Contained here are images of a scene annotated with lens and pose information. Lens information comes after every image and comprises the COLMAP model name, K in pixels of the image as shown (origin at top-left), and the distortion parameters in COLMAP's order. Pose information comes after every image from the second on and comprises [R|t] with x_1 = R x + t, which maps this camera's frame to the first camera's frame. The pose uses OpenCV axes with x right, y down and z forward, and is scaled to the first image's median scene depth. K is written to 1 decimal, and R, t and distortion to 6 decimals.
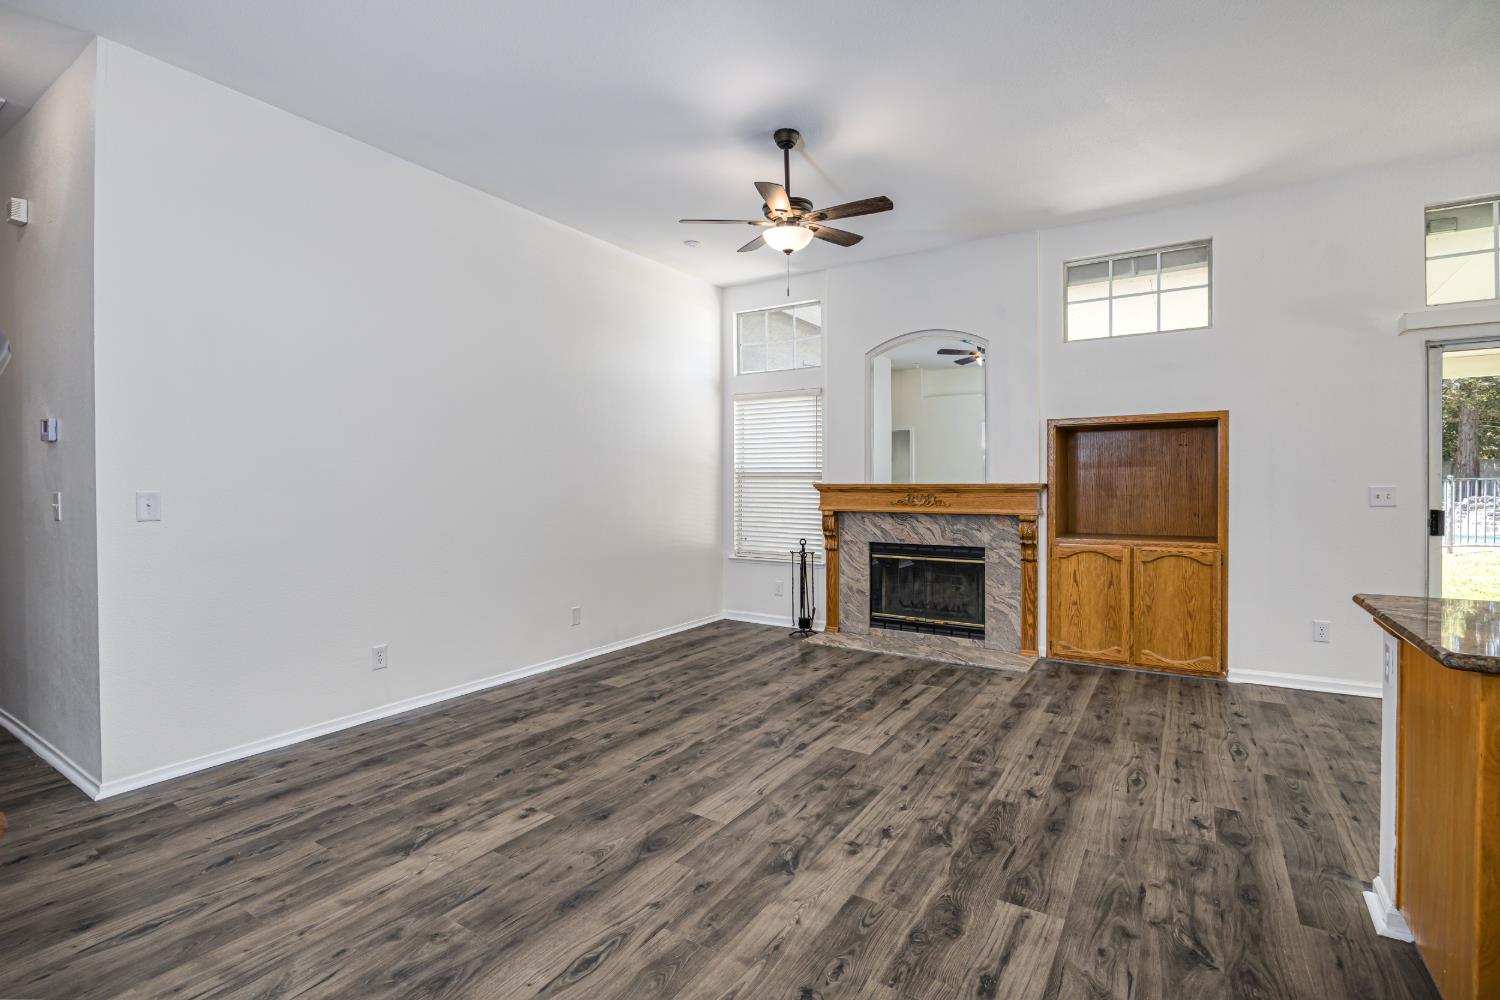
lens RADIAL K [[700.2, 0, 744.1], [0, 700.2, 493.5], [0, 0, 1]] dist [-0.018396, 0.002352]
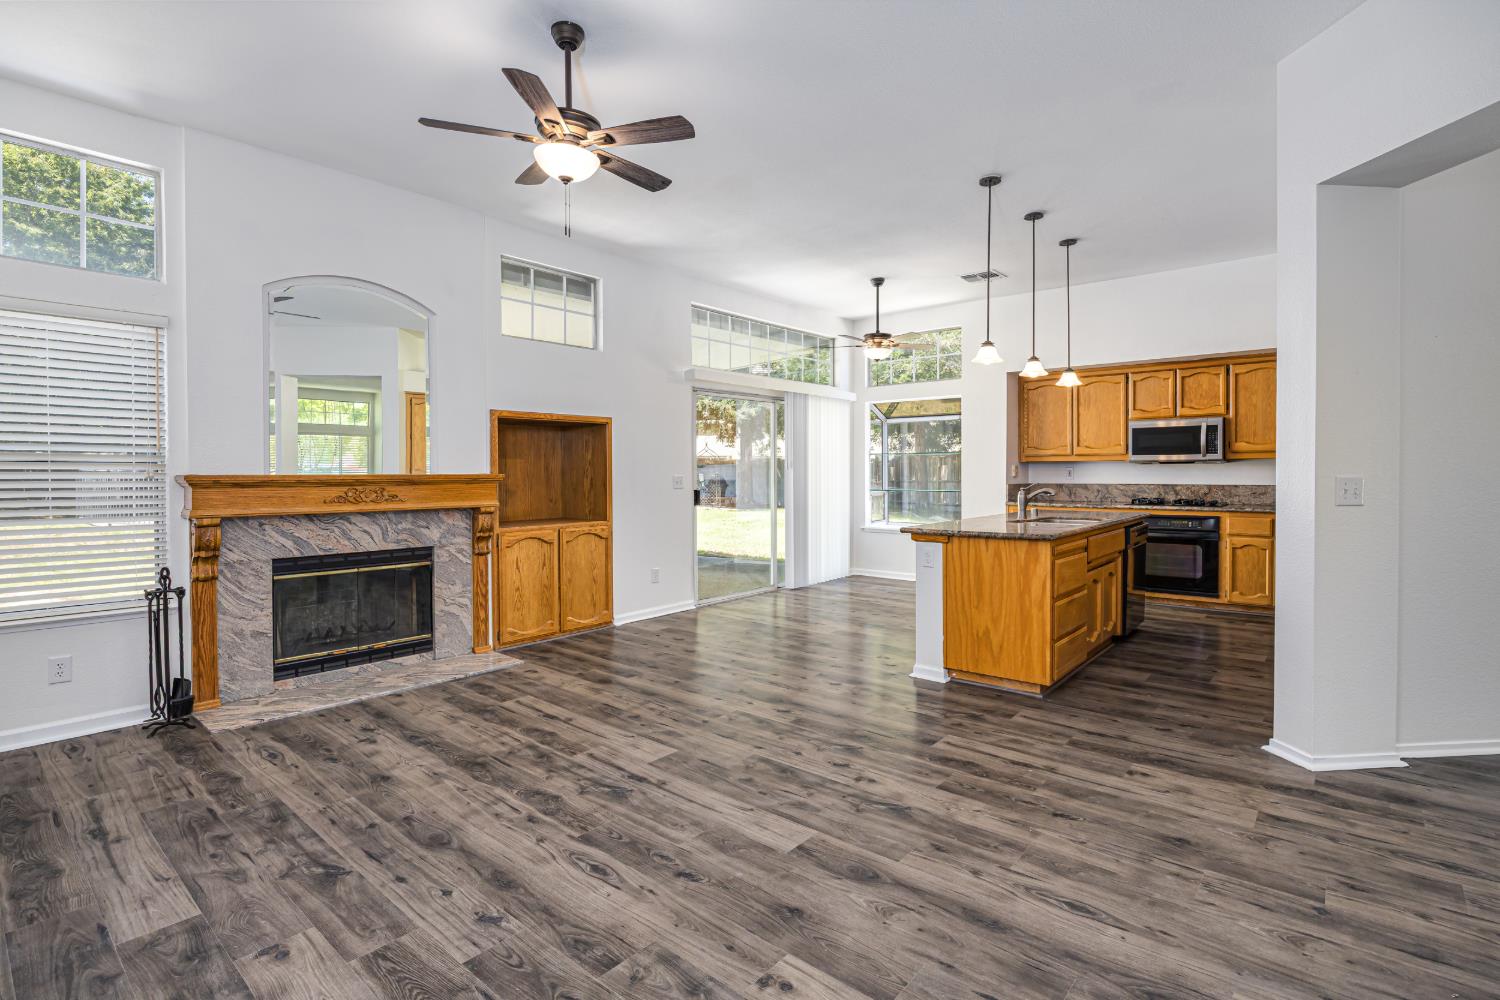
lens RADIAL K [[700.2, 0, 764.9], [0, 700.2, 482.5], [0, 0, 1]] dist [-0.018396, 0.002352]
pose [[0.124155, -0.010115, 0.992211, -0.587667], [0.017477, 0.999815, 0.008006, -0.004034], [-0.992109, 0.016347, 0.124309, 0.577076]]
